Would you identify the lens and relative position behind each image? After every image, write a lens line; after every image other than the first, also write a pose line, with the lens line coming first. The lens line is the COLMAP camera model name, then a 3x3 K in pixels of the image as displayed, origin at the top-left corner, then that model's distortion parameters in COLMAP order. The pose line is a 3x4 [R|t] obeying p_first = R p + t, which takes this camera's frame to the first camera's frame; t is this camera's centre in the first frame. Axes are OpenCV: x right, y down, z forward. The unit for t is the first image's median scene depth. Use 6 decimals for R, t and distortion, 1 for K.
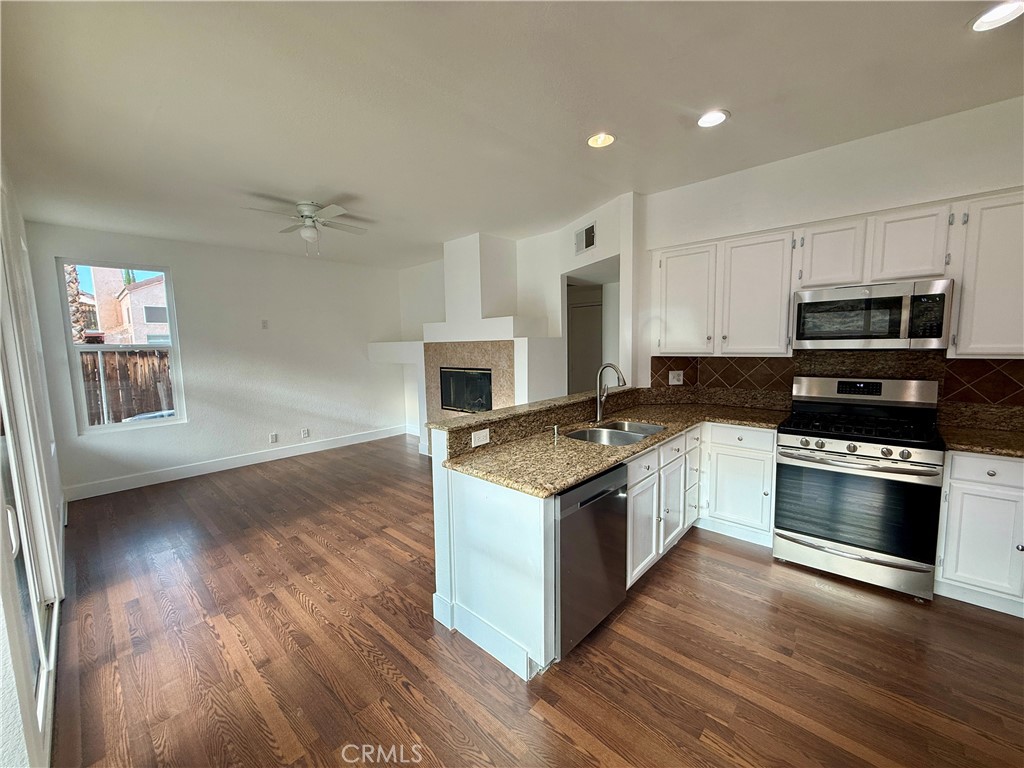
lens RADIAL K [[406.3, 0, 512.0], [0, 406.3, 384.0], [0, 0, 1]] dist [-0.001878, 0.000092]
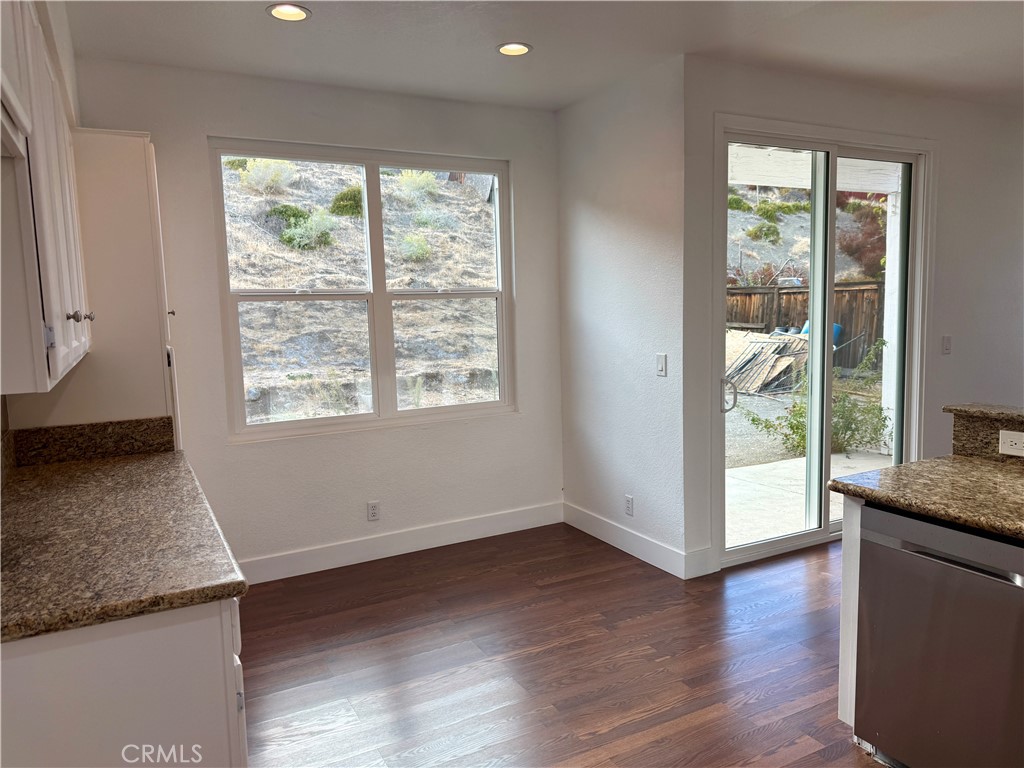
lens RADIAL K [[717.6, 0, 512.0], [0, 717.6, 384.0], [0, 0, 1]] dist [0.122952, -0.176844]
pose [[-0.327866, 0.131555, -0.935520, 0.939296], [-0.064264, 0.984857, 0.161015, -0.065849], [0.942536, 0.112911, -0.314447, 0.495851]]
